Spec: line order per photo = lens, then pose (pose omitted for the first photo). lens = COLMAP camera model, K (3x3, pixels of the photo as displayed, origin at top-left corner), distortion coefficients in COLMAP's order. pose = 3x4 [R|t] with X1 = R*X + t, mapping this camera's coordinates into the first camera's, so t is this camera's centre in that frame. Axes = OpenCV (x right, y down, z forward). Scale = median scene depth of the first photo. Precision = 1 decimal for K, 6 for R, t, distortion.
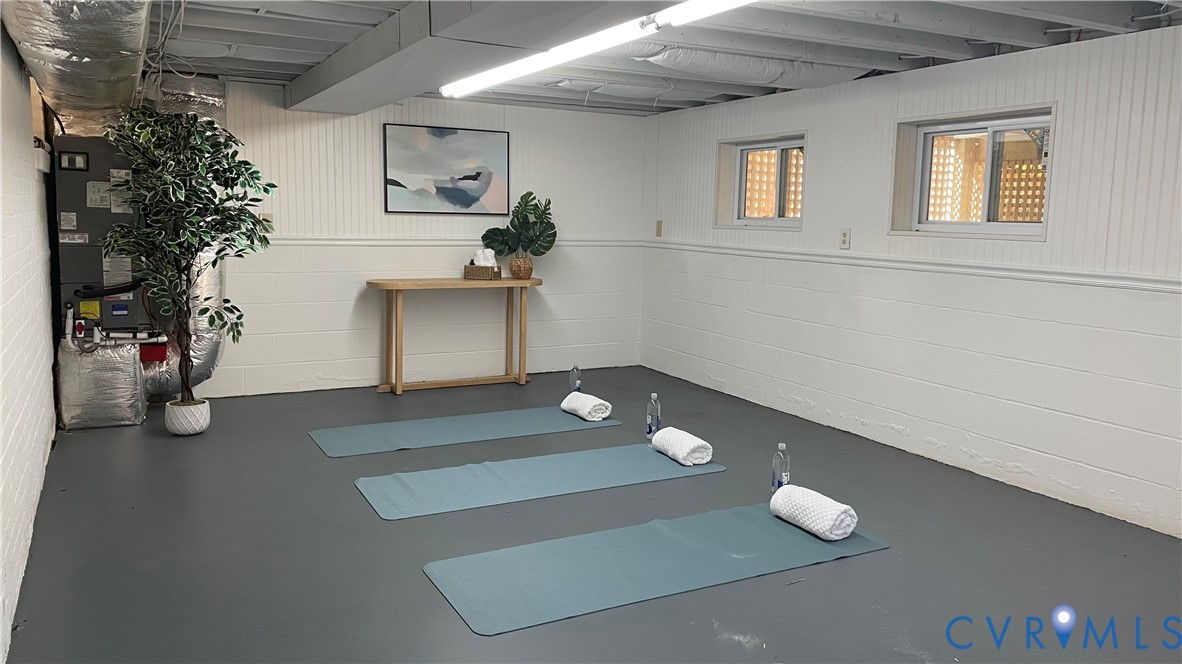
lens RADIAL K [[886.6, 0, 603.6], [0, 886.6, 328.8], [0, 0, 1]] dist [0.123201, -0.166242]
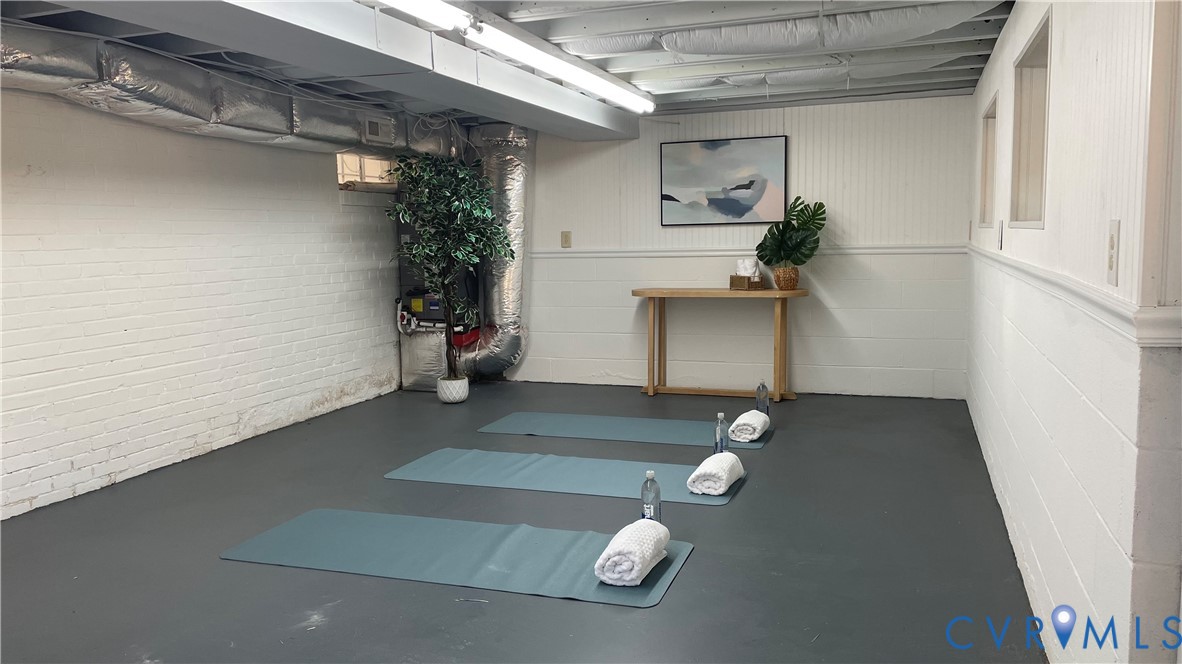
lens RADIAL K [[886.6, 0, 603.6], [0, 886.6, 328.8], [0, 0, 1]] dist [0.123201, -0.166242]
pose [[0.676575, 0.045906, -0.734942, 0.493707], [-0.064165, 0.997934, 0.003263, -0.005878], [0.733573, 0.044950, 0.678123, 0.230023]]
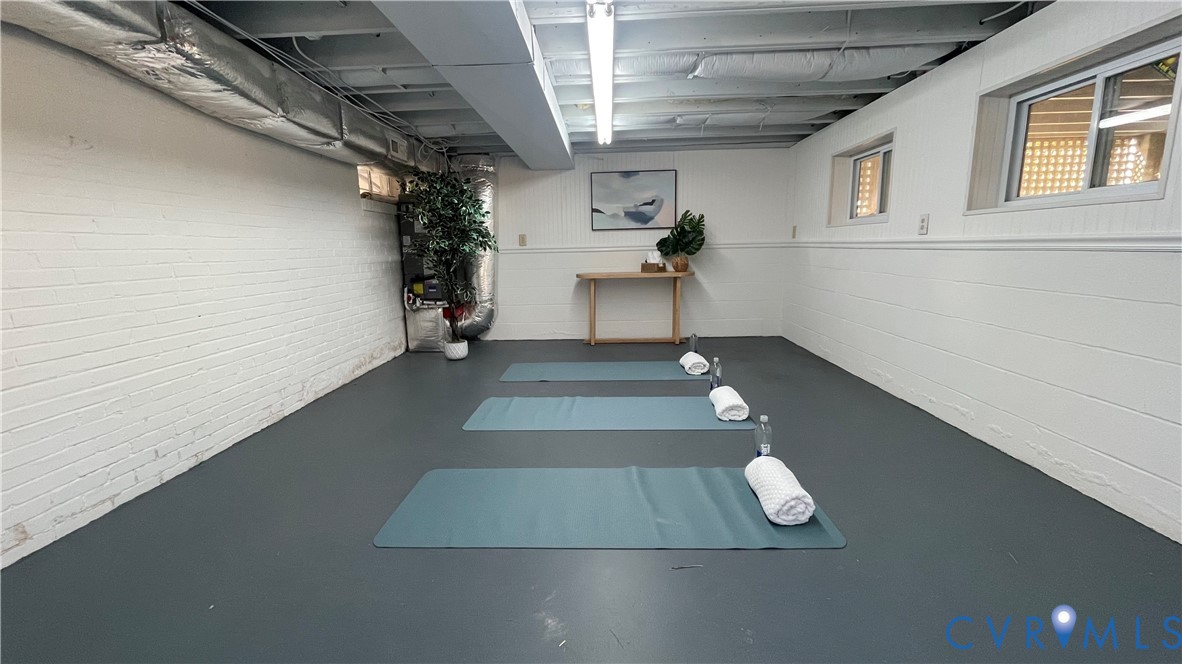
lens RADIAL K [[475.6, 0, 587.4], [0, 475.6, 334.6], [0, 0, 1]] dist [0.000612, 0.000006]
pose [[0.859808, 0.052969, -0.507862, 0.184147], [-0.027318, 0.997952, 0.057835, 0.005654], [0.509886, -0.035853, 0.859495, 0.264822]]
